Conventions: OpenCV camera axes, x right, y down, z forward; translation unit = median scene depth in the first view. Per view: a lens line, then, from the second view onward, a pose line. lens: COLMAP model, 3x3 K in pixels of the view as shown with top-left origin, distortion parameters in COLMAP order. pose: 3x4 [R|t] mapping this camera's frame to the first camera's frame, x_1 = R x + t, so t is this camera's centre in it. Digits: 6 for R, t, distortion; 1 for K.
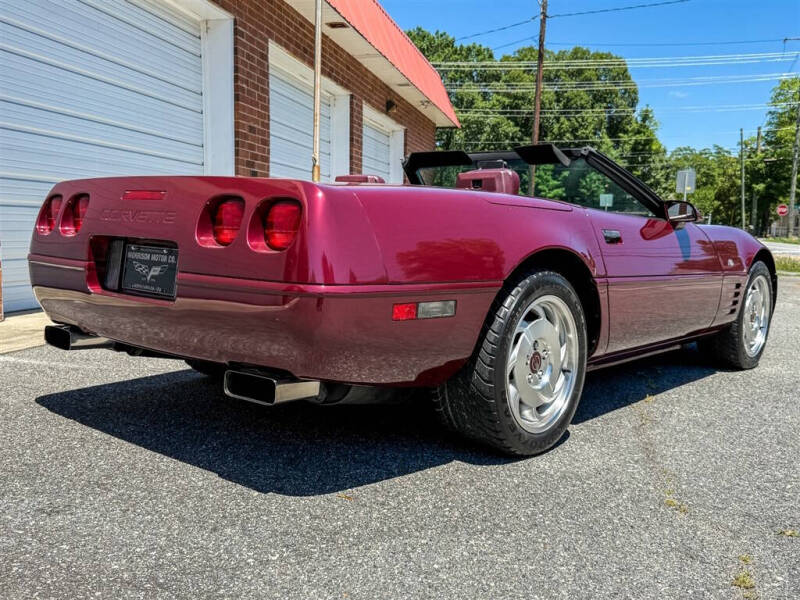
lens RADIAL K [[707.6, 0, 395.3], [0, 707.6, 299.6], [0, 0, 1]] dist [0.073975, -0.098692]
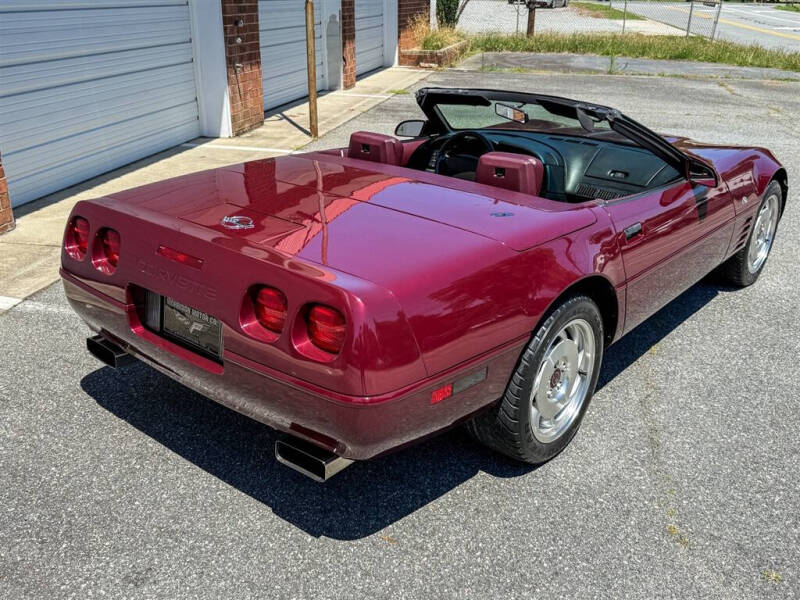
lens RADIAL K [[707.6, 0, 399.5], [0, 707.6, 293.6], [0, 0, 1]] dist [0.073975, -0.098692]
pose [[0.999802, -0.017346, 0.009769, -0.047931], [0.014139, 0.964155, 0.264963, -0.340029], [-0.014015, -0.264772, 0.964209, 0.005674]]
